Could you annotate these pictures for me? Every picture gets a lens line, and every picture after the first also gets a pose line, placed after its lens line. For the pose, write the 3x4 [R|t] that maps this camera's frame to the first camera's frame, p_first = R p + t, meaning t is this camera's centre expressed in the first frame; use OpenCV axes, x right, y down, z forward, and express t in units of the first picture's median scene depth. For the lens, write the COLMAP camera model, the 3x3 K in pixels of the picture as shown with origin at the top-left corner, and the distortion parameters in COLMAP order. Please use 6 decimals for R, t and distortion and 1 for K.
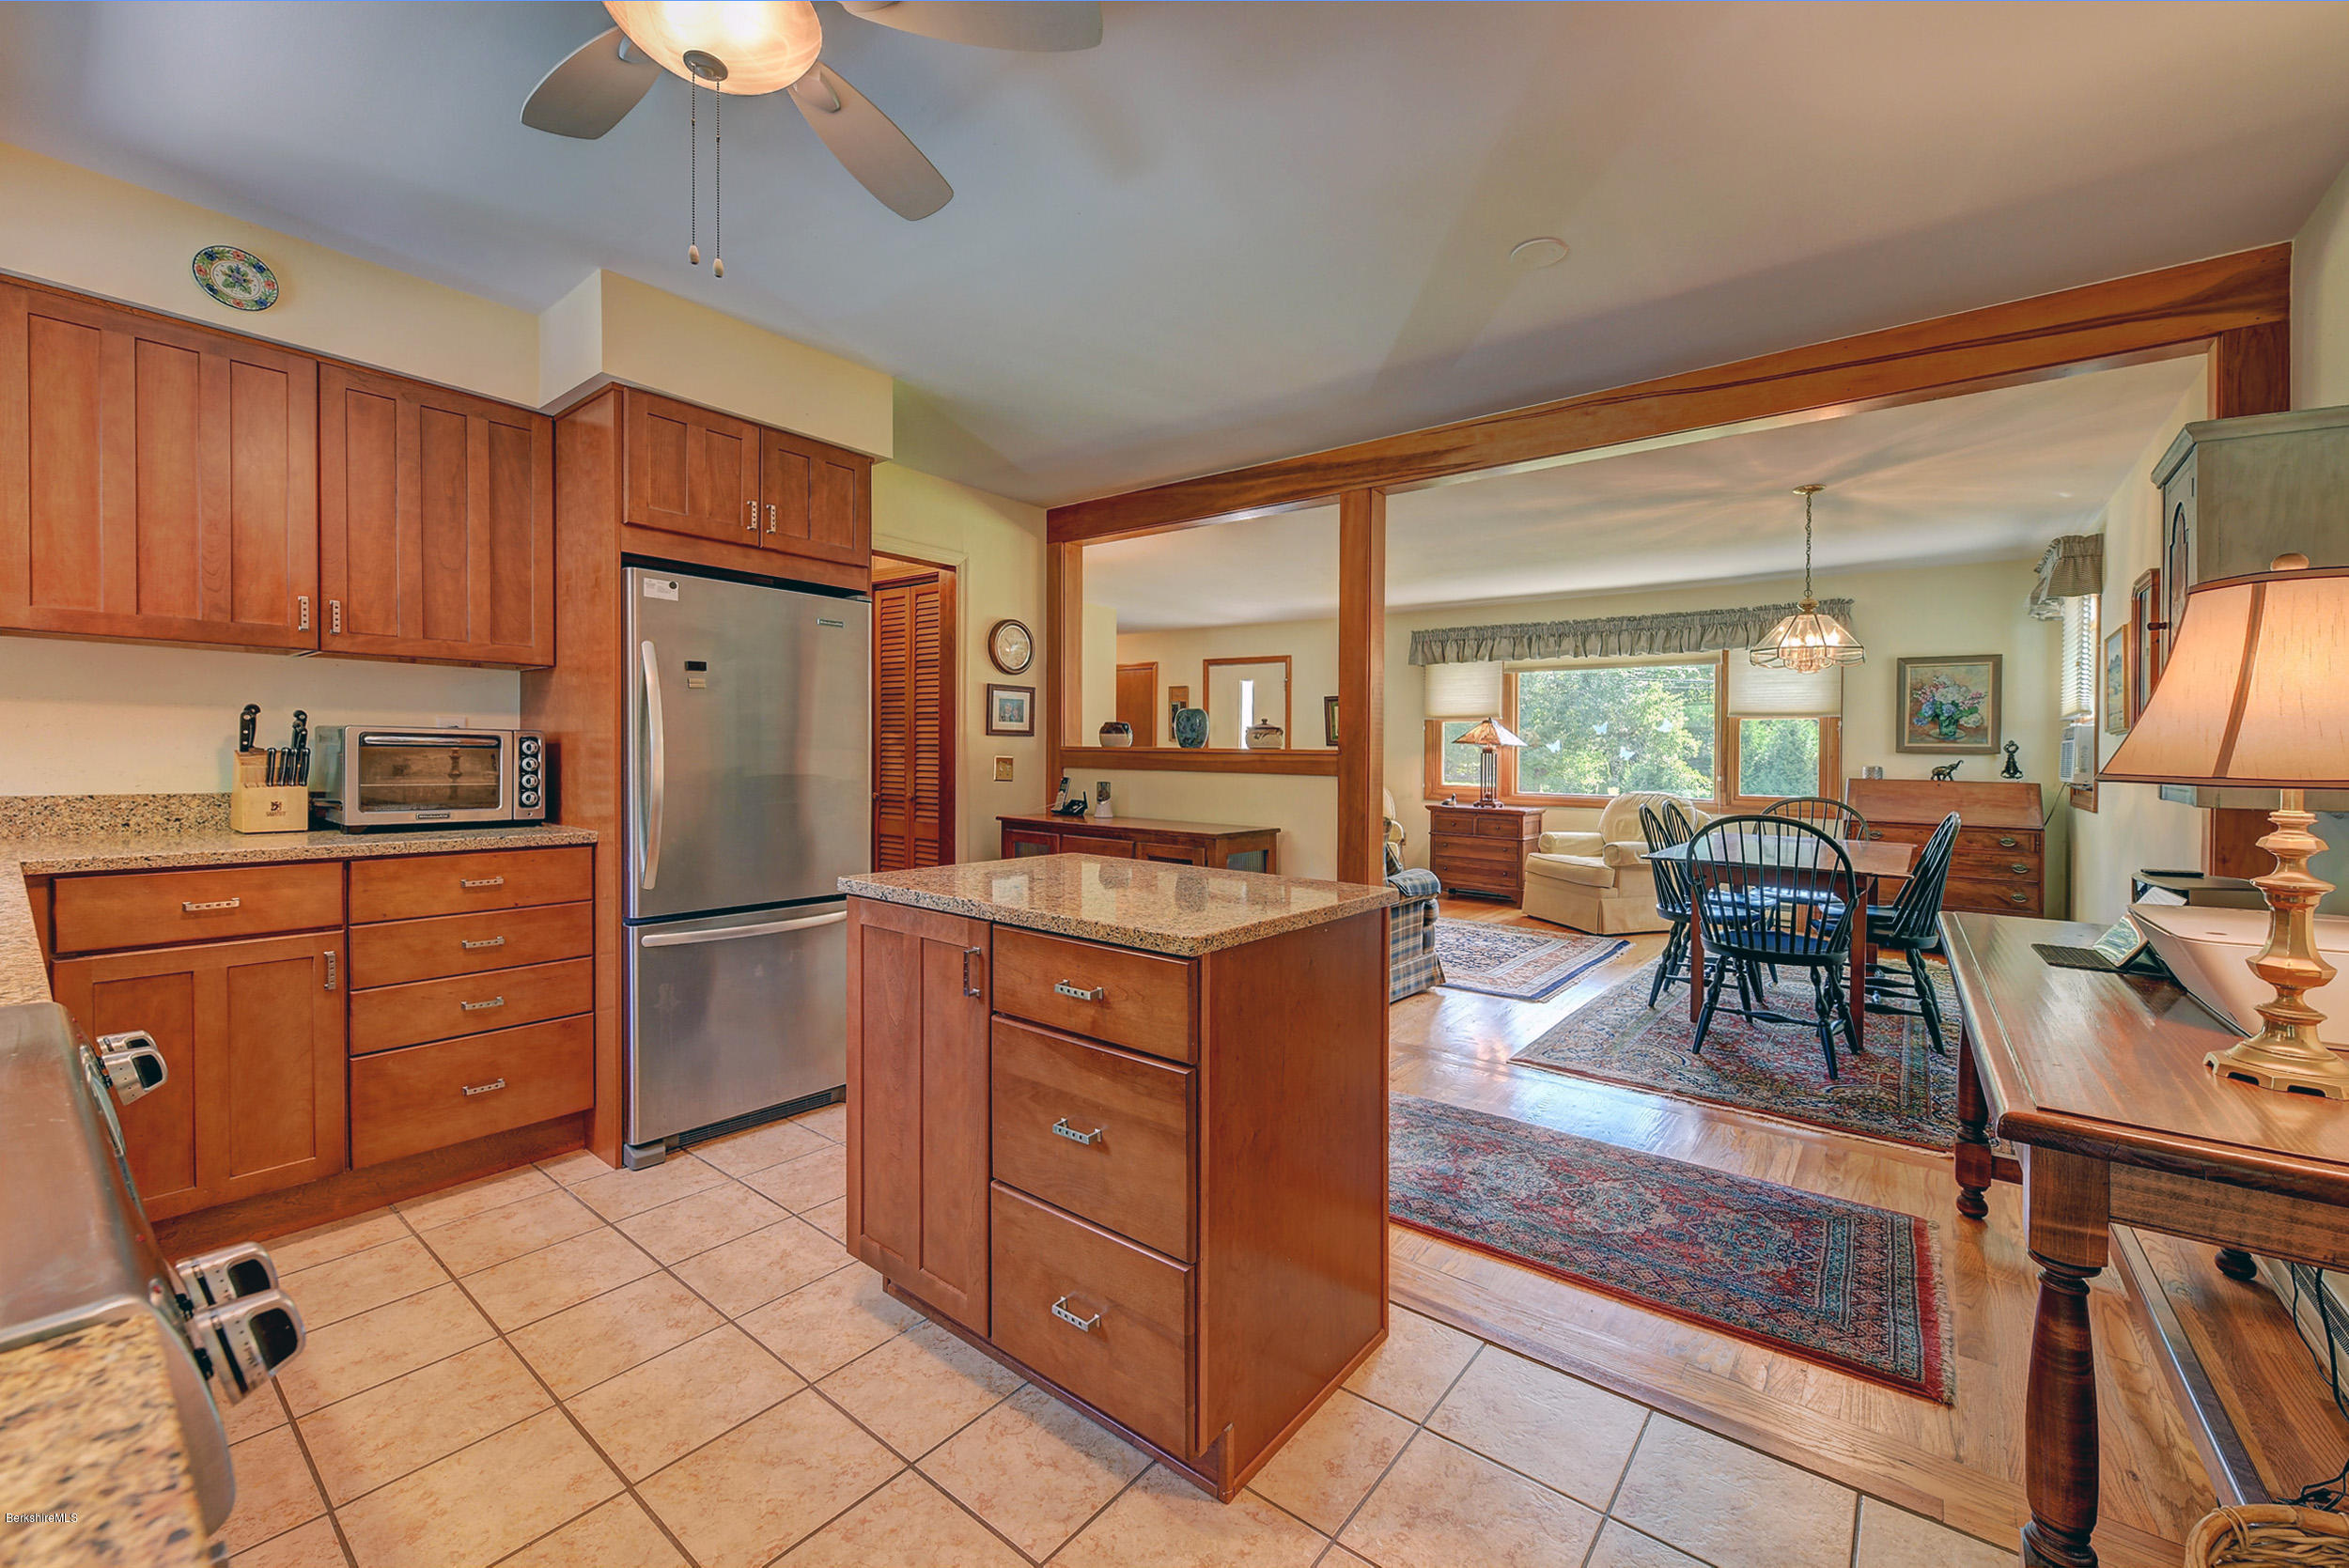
lens RADIAL K [[941.6, 0, 1204.1], [0, 941.6, 727.1], [0, 0, 1]] dist [0.000097, -0.001816]
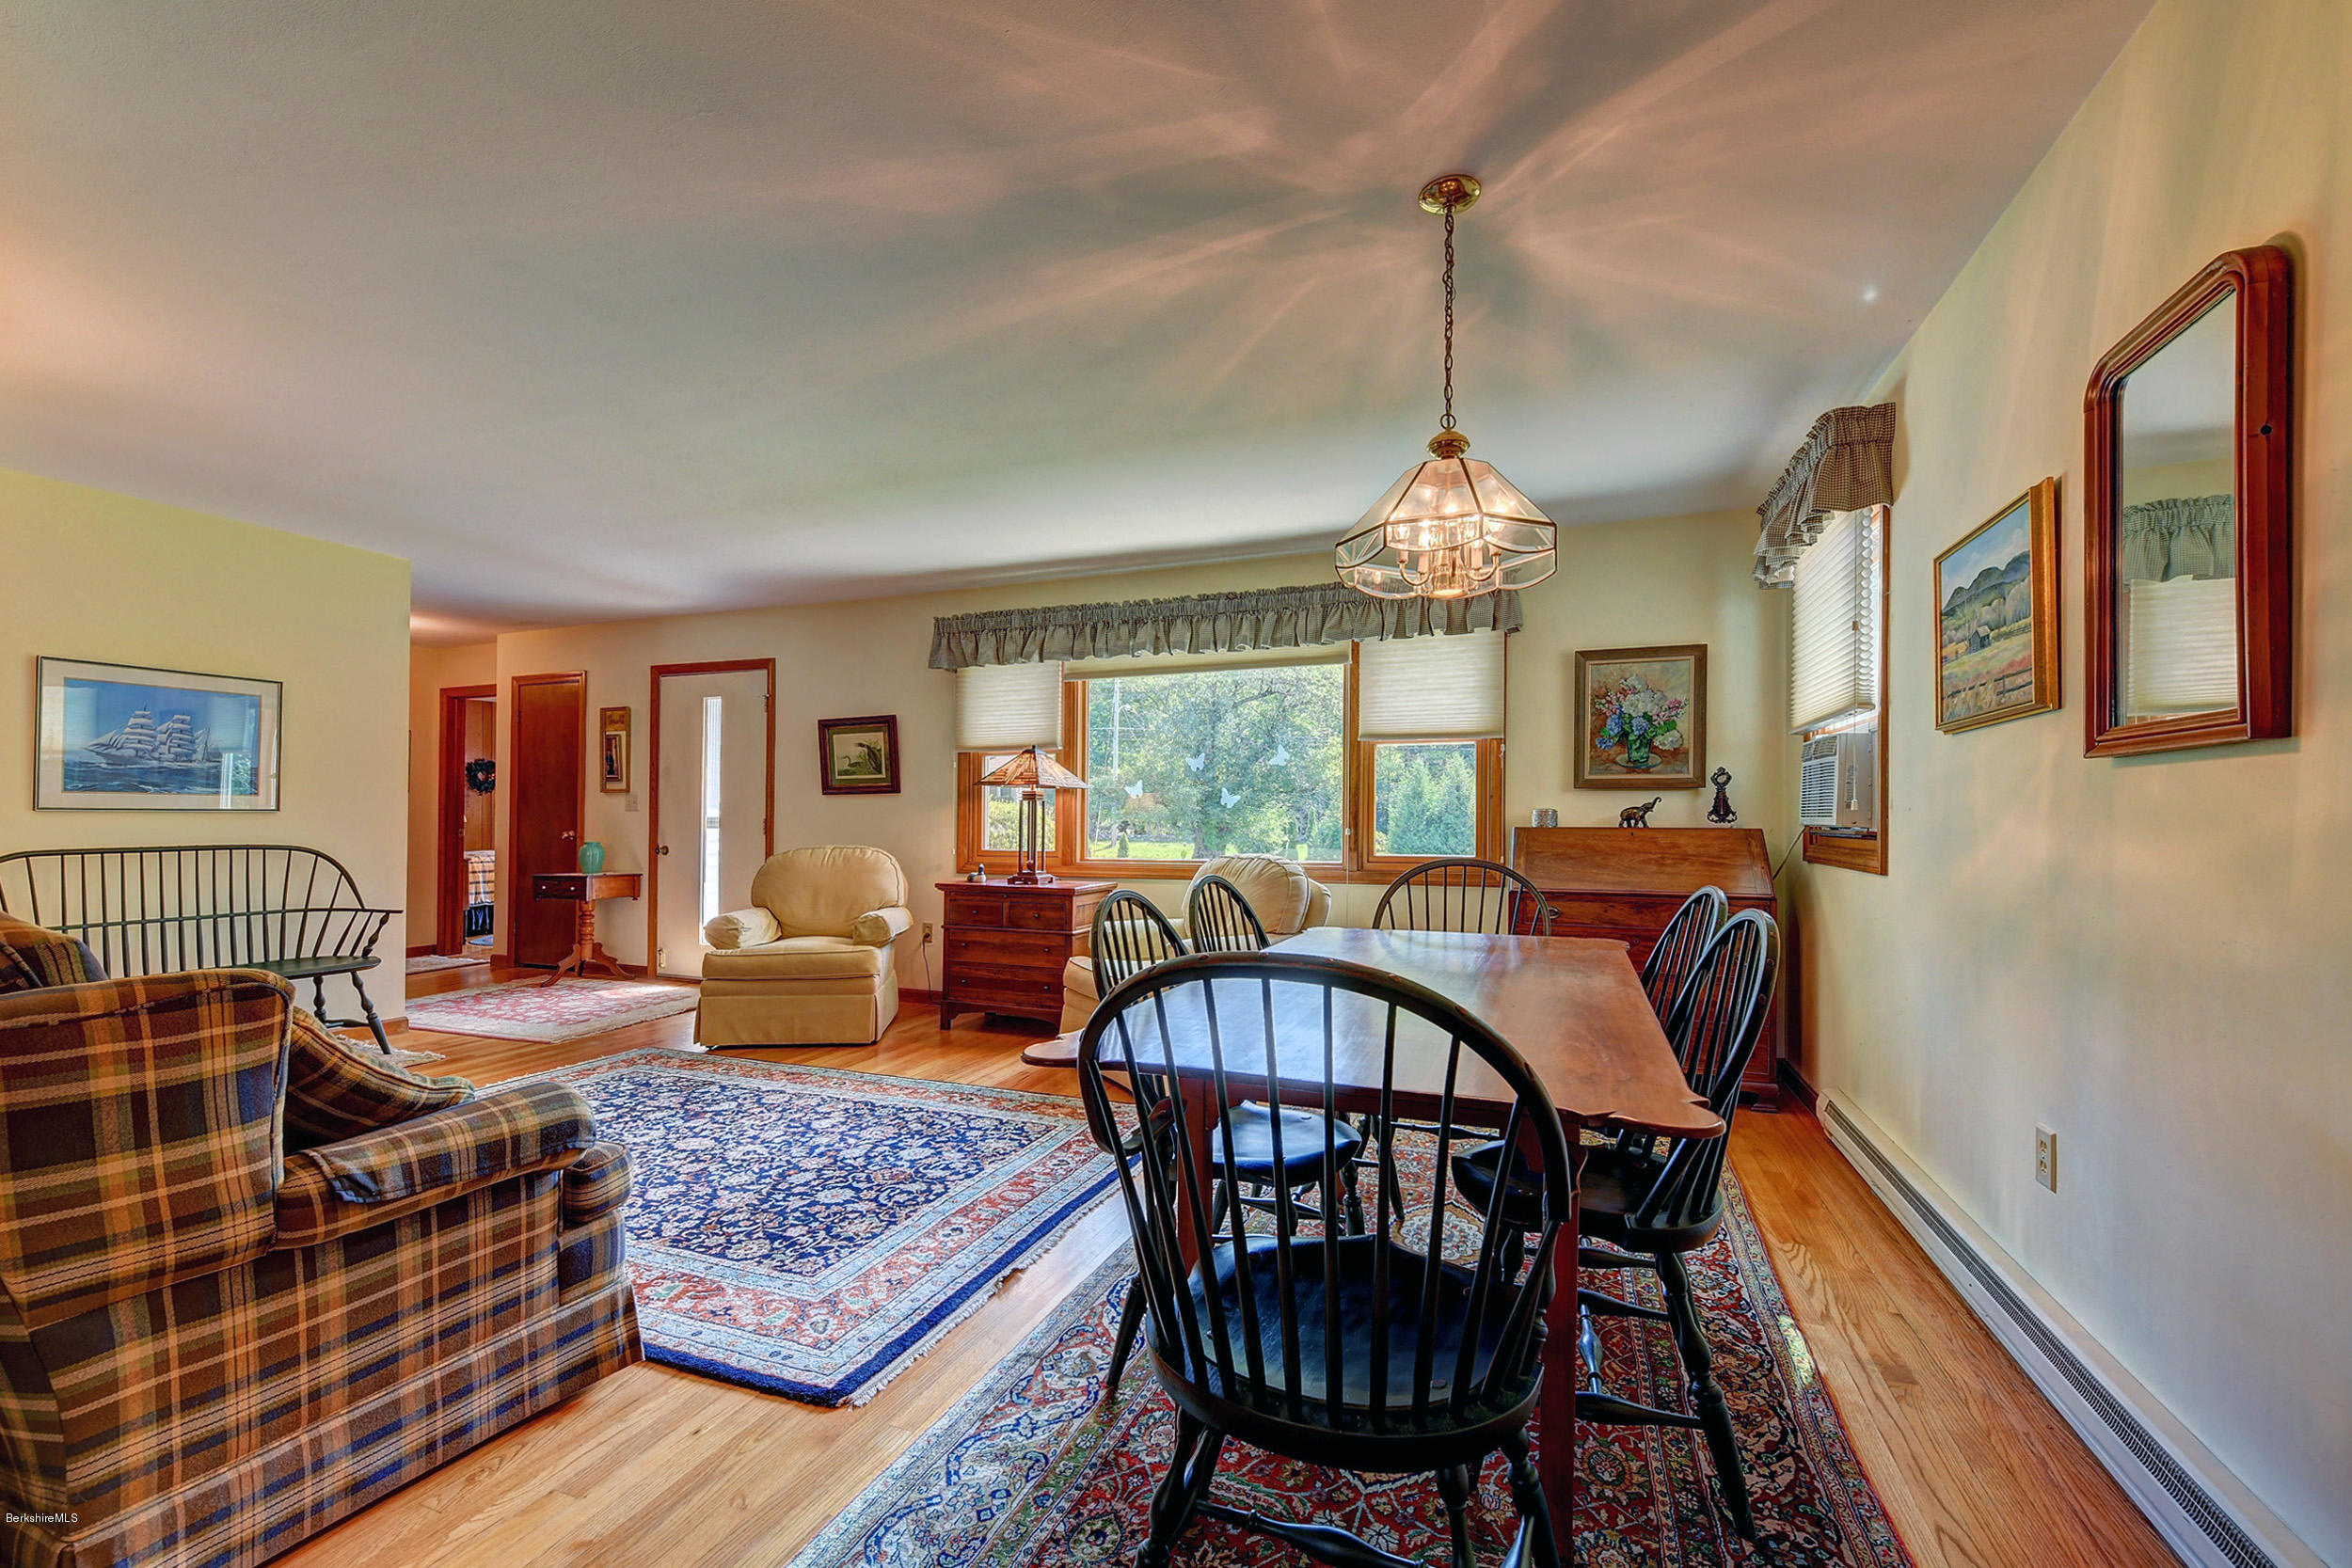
lens RADIAL K [[942.7, 0, 1197.6], [0, 942.7, 789.5], [0, 0, 1]] dist [0.000097, -0.001816]
pose [[0.959170, -0.006216, 0.282762, 0.273085], [0.006481, 0.999979, -0.000002, 0.025483], [-0.282756, 0.001835, 0.959190, 0.411930]]
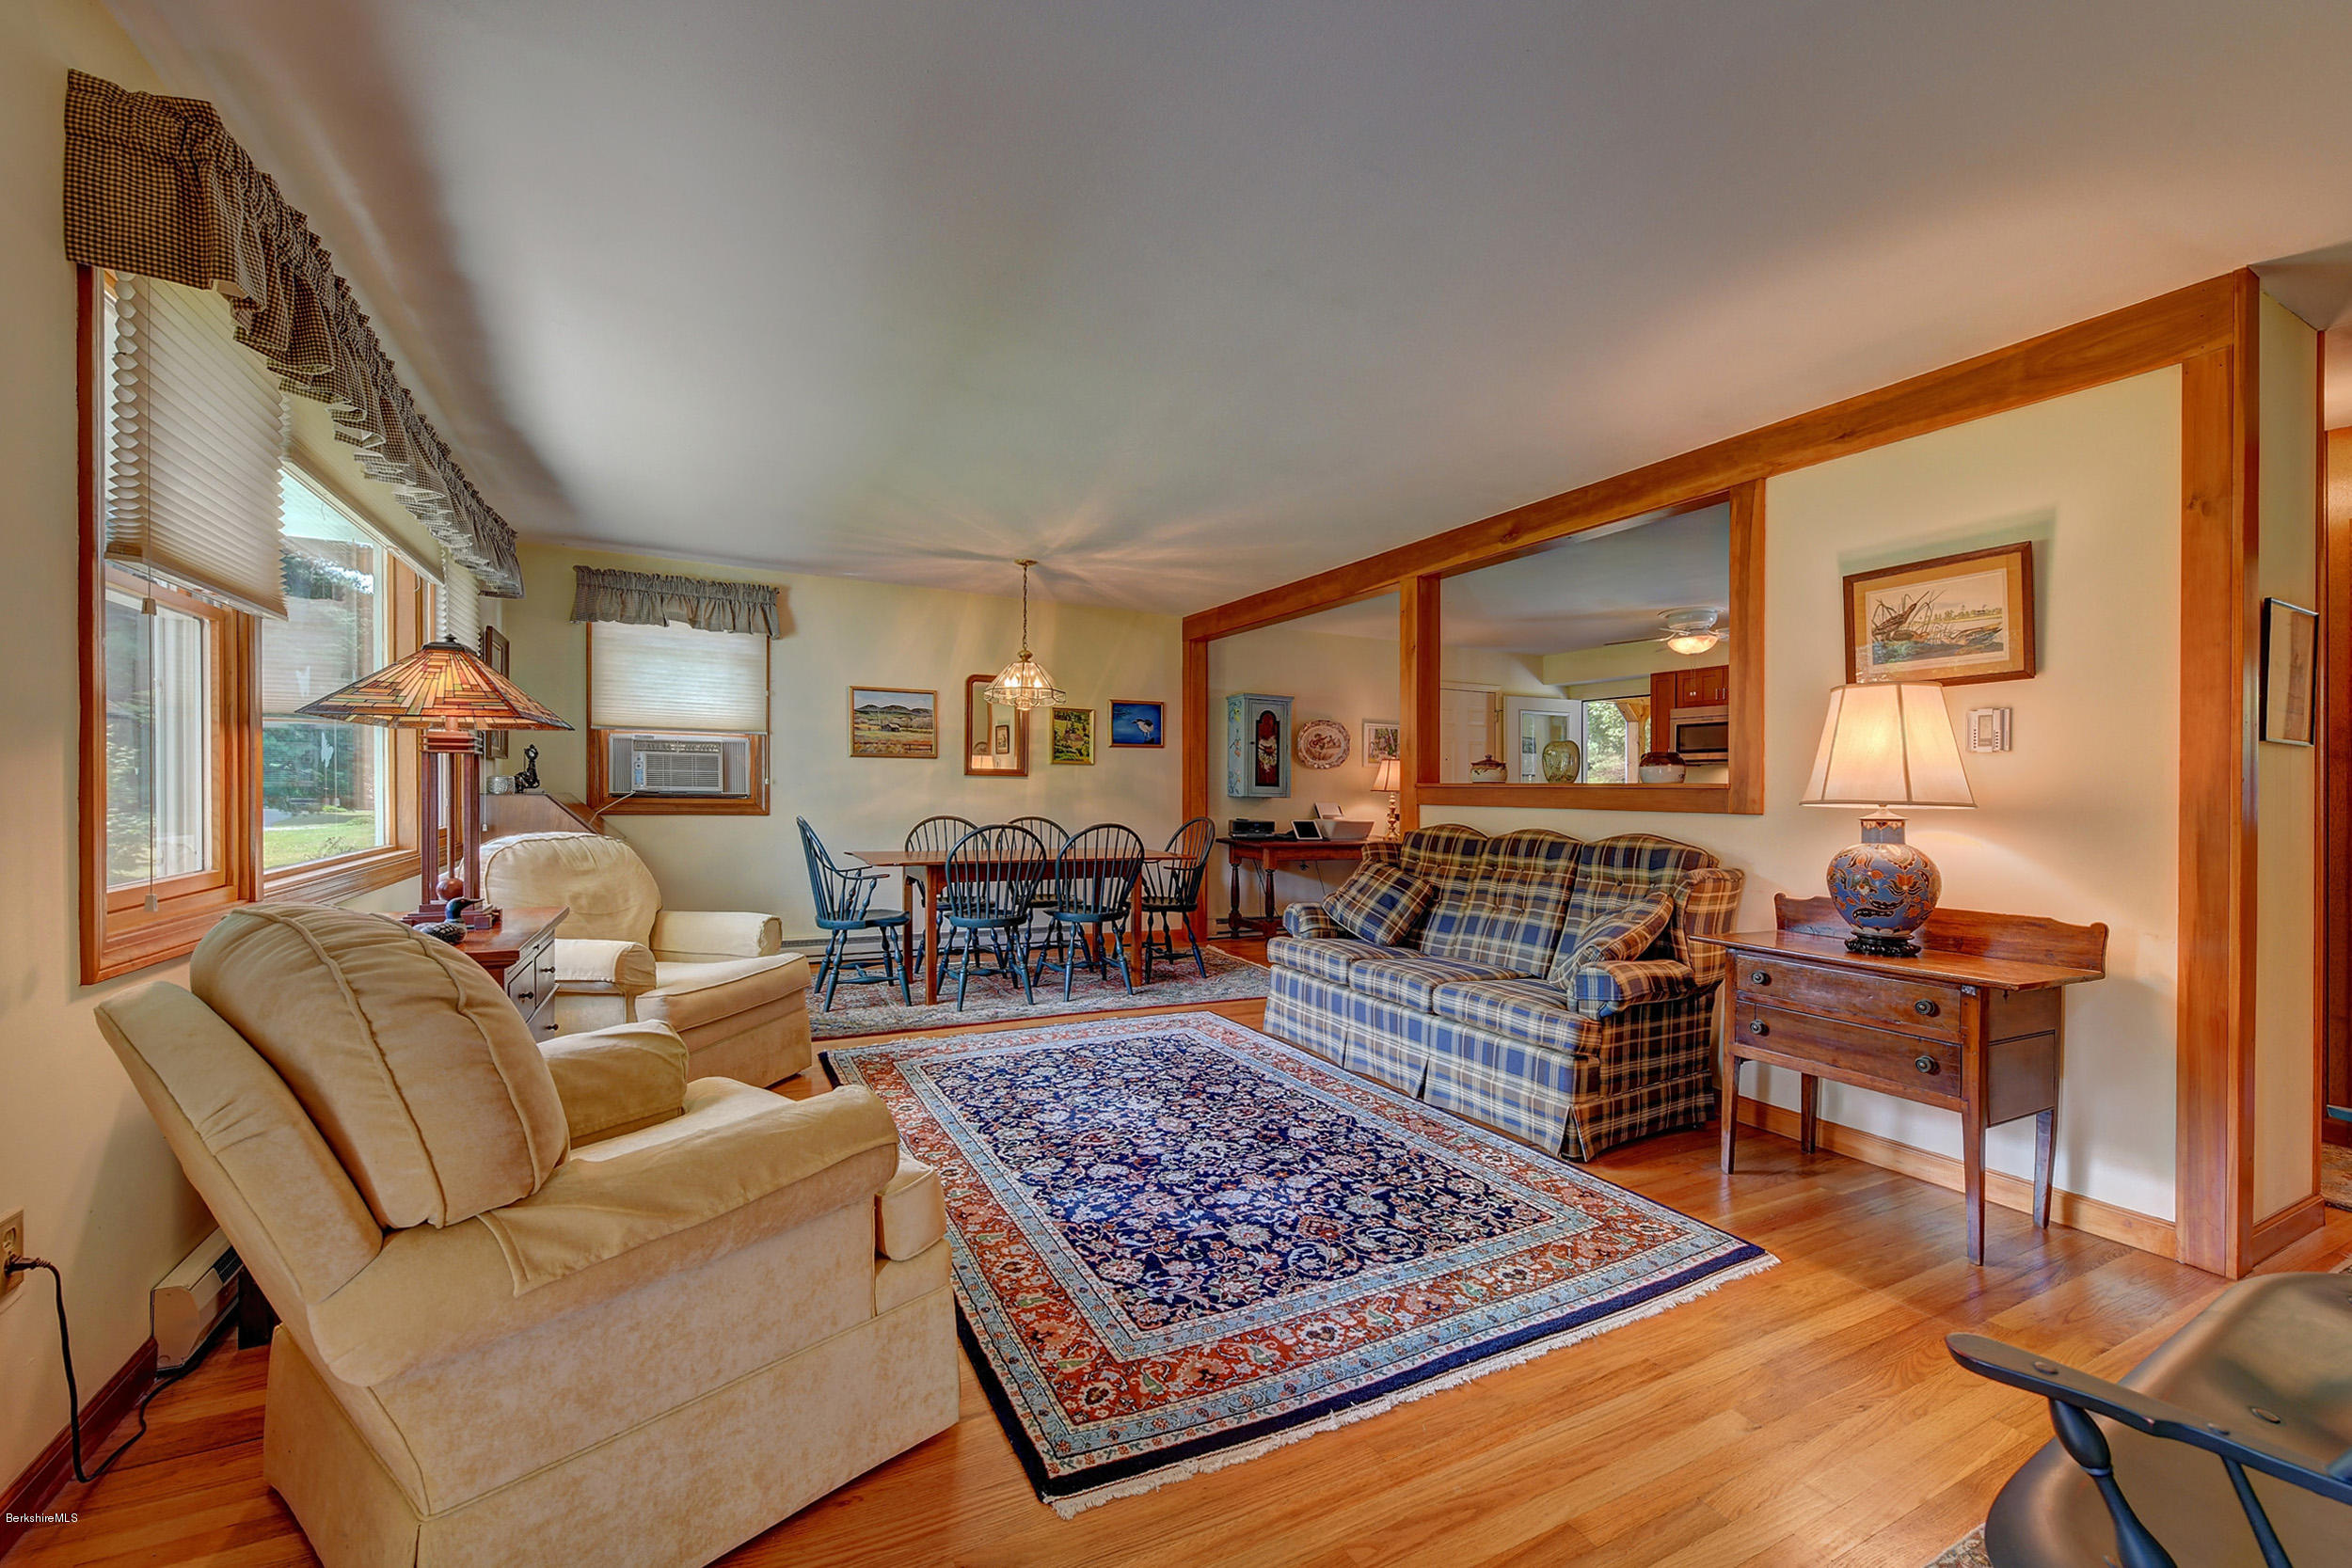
lens RADIAL K [[942.7, 0, 1179.6], [0, 942.7, 780.7], [0, 0, 1]] dist [0.000097, -0.001816]
pose [[-0.901827, -0.023666, 0.431448, -0.049894], [-0.039796, 0.998804, -0.028397, 0.043811], [-0.430260, -0.042779, -0.901691, 1.402894]]
